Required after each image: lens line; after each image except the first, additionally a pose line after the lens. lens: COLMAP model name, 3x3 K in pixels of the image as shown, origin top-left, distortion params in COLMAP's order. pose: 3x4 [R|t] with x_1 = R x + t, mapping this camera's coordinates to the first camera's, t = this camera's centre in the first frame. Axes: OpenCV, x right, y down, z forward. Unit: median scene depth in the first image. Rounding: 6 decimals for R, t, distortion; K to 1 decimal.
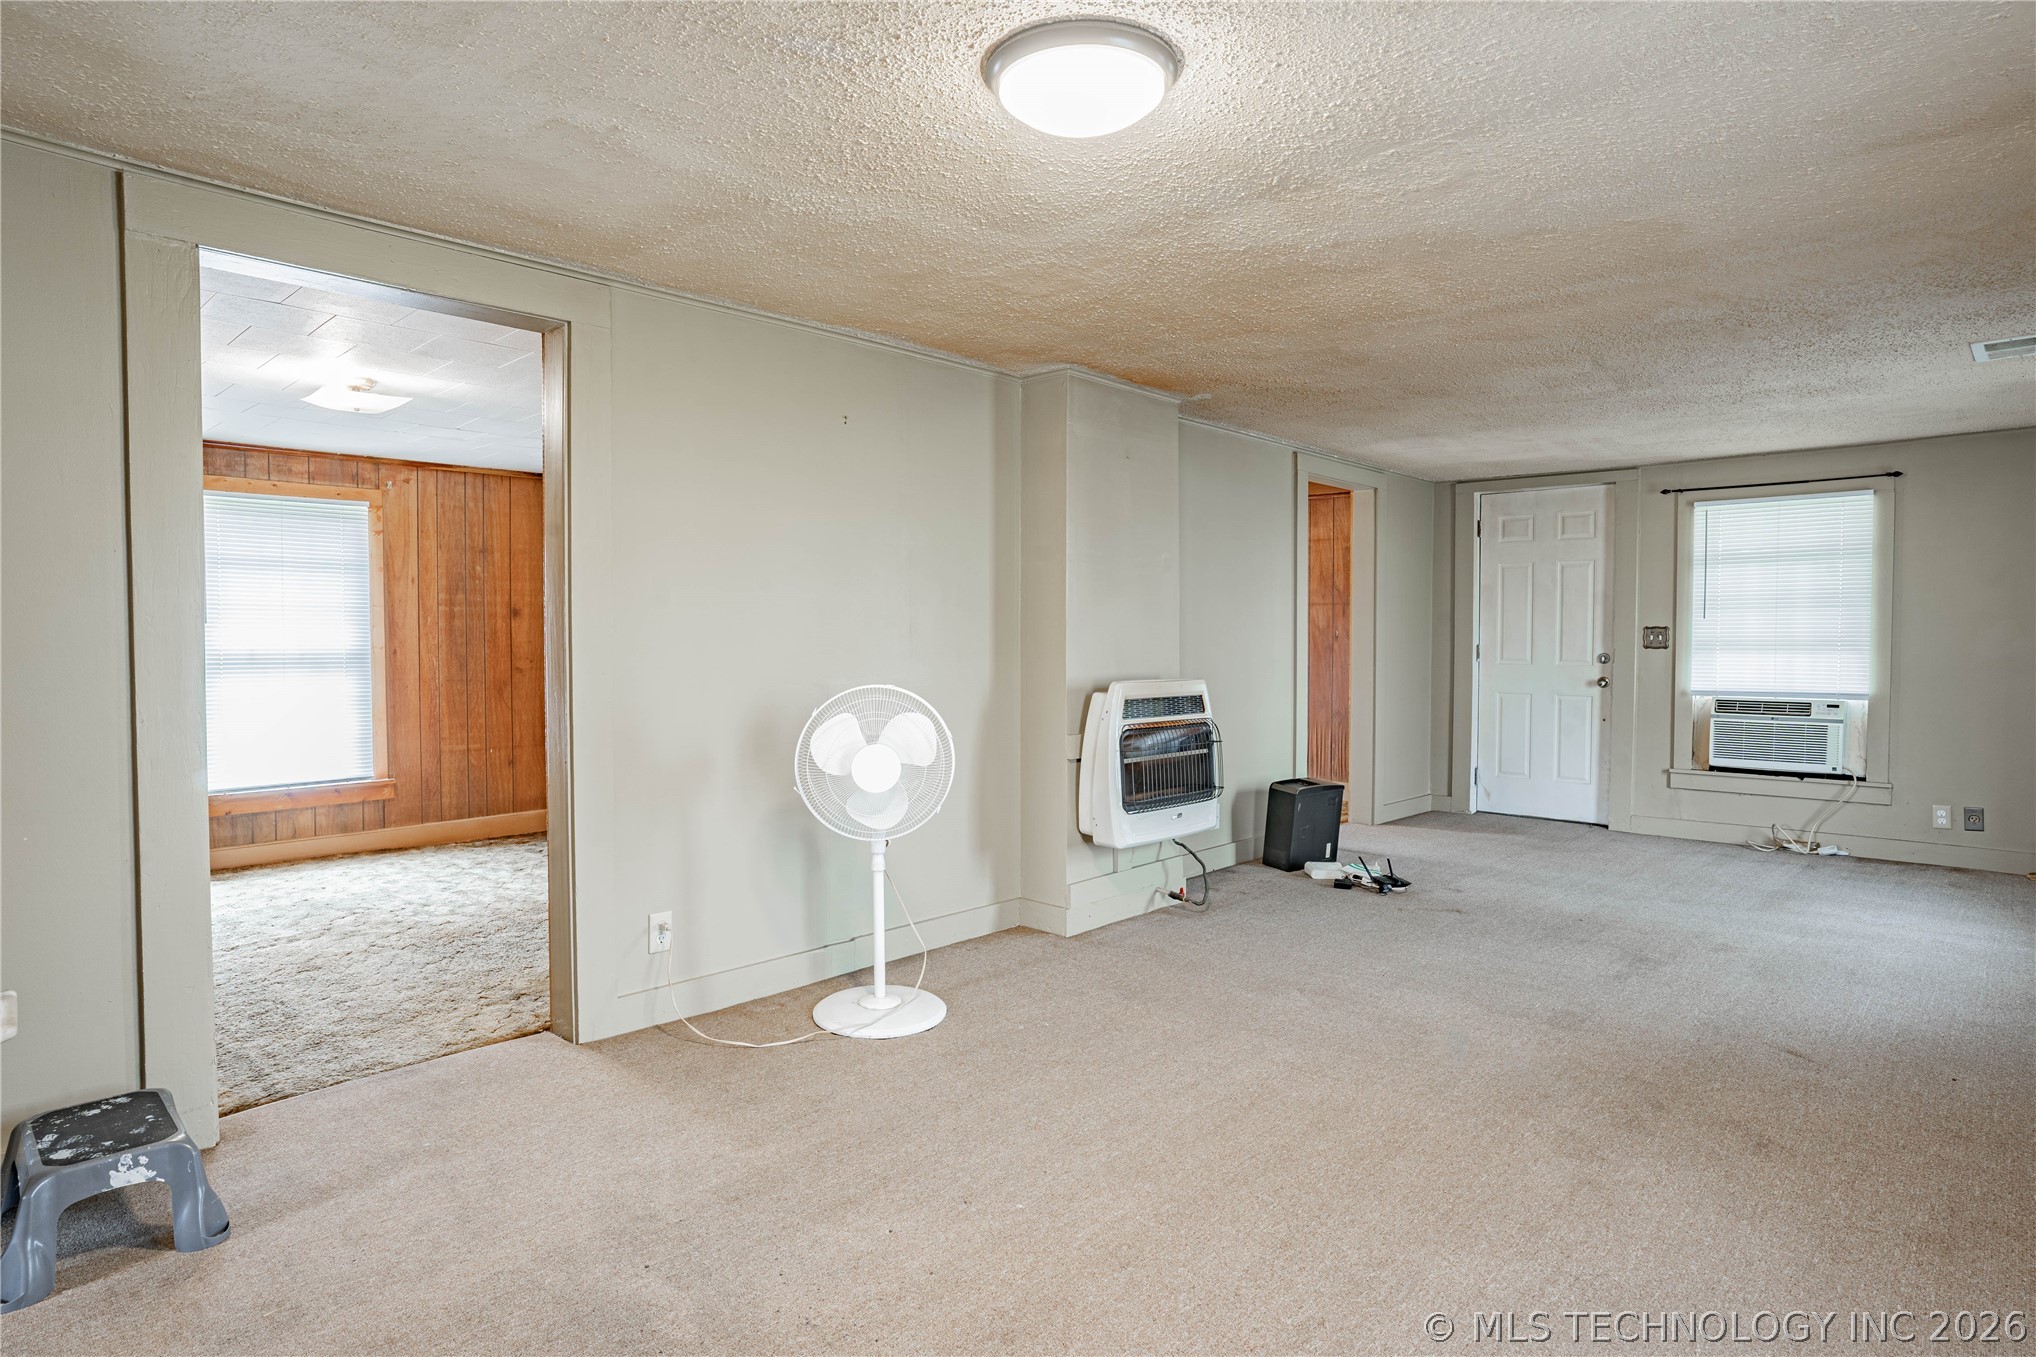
lens RADIAL K [[1125.8, 0, 1043.8], [0, 1125.8, 659.6], [0, 0, 1]] dist [-0.045617, 0.032299]
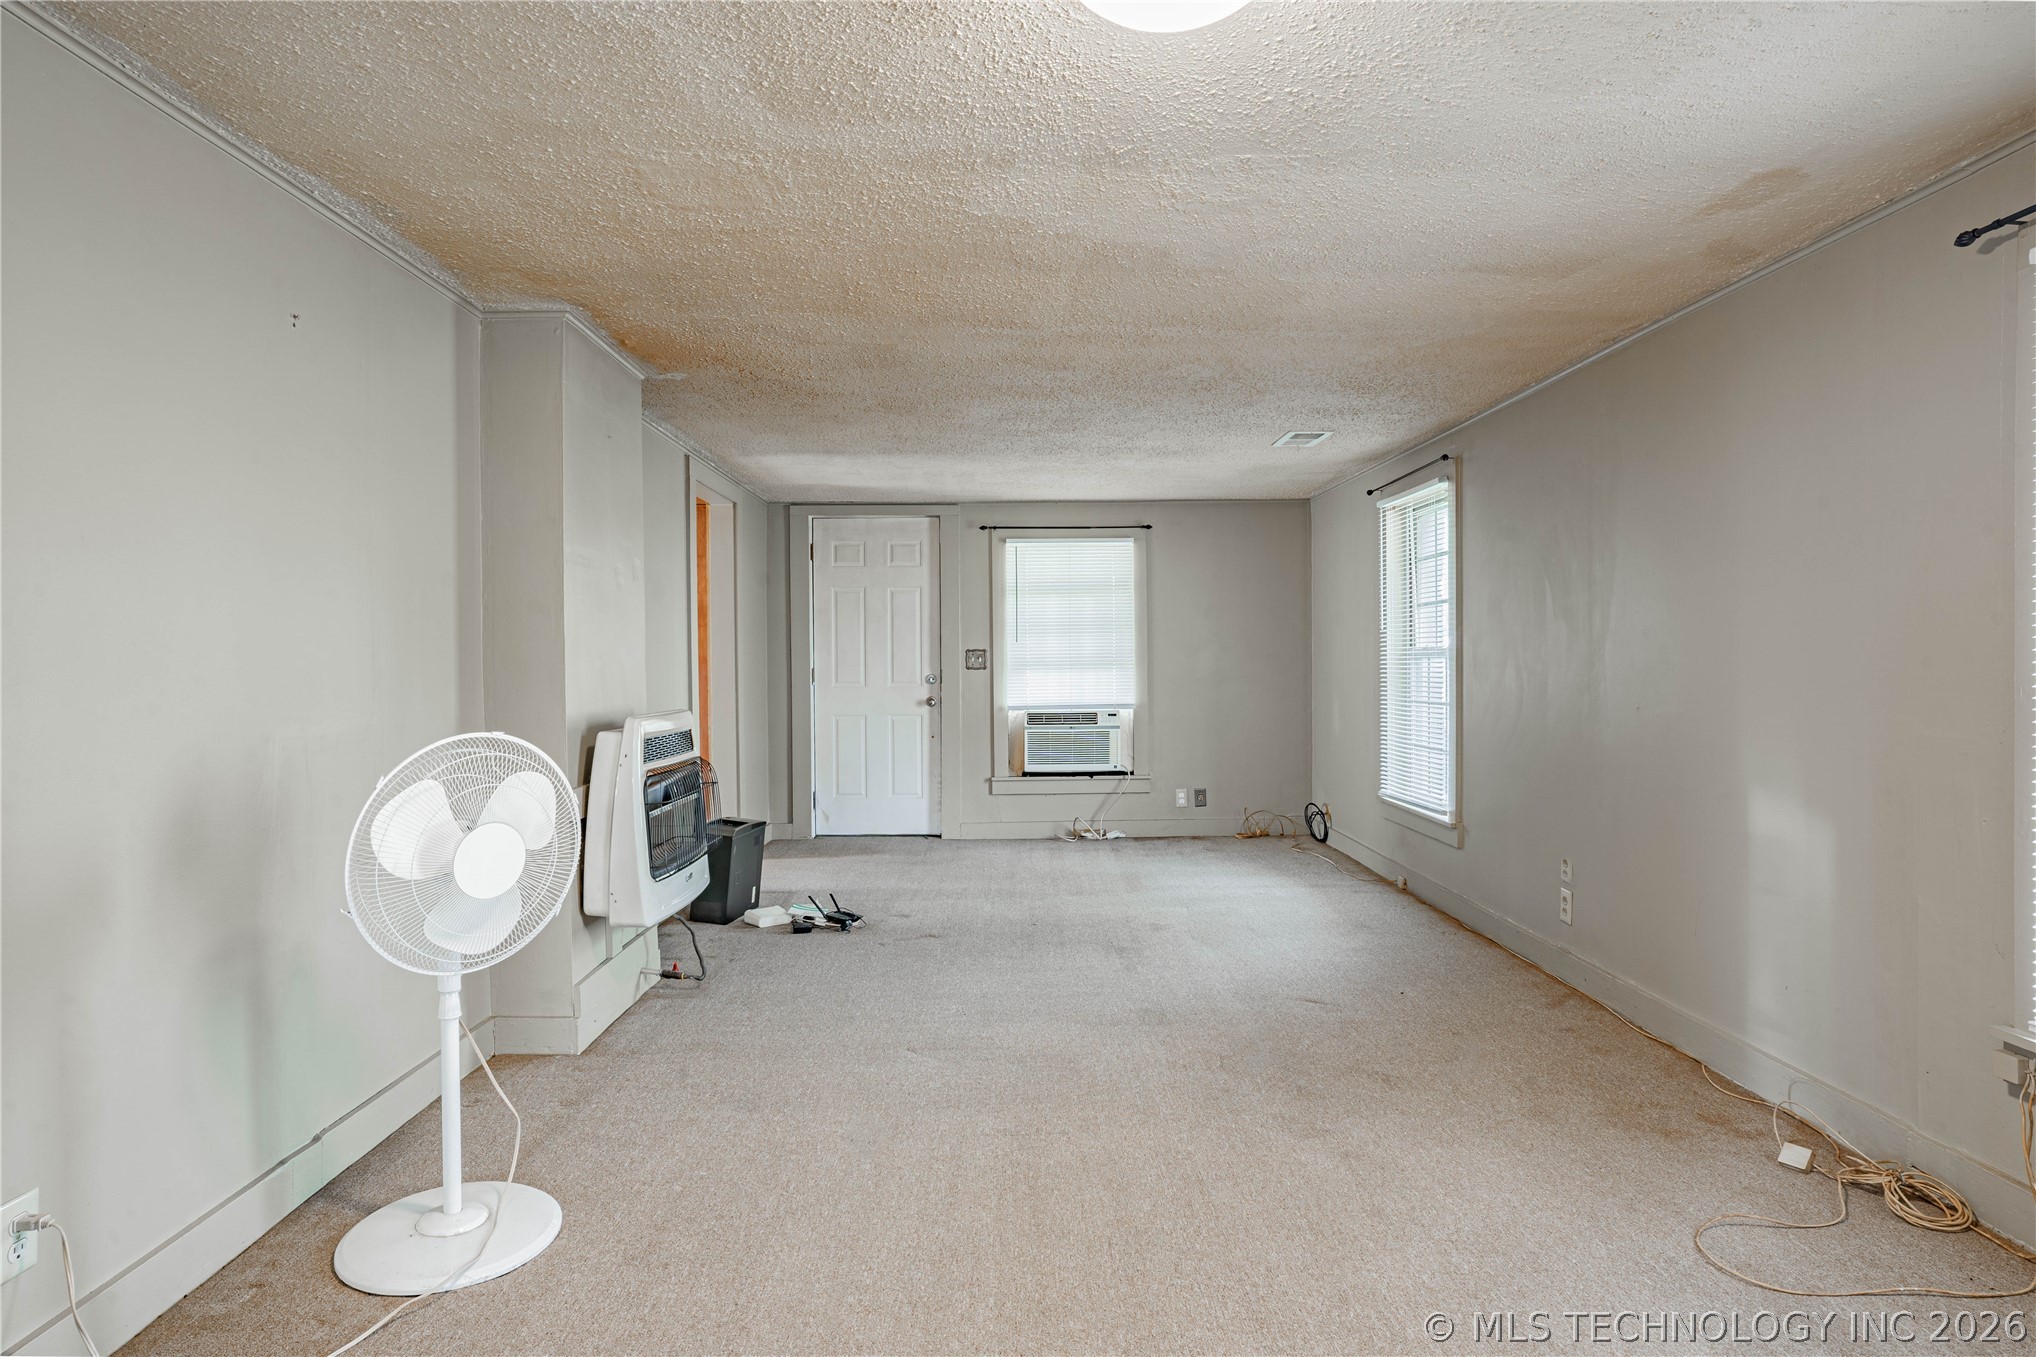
lens RADIAL K [[1125.8, 0, 1044.6], [0, 1125.8, 668.0], [0, 0, 1]] dist [-0.045617, 0.032299]
pose [[0.725776, -0.011289, 0.687838, -0.196630], [0.022272, 0.999727, -0.007092, -0.002124], [-0.687570, 0.020467, 0.725830, 0.167895]]
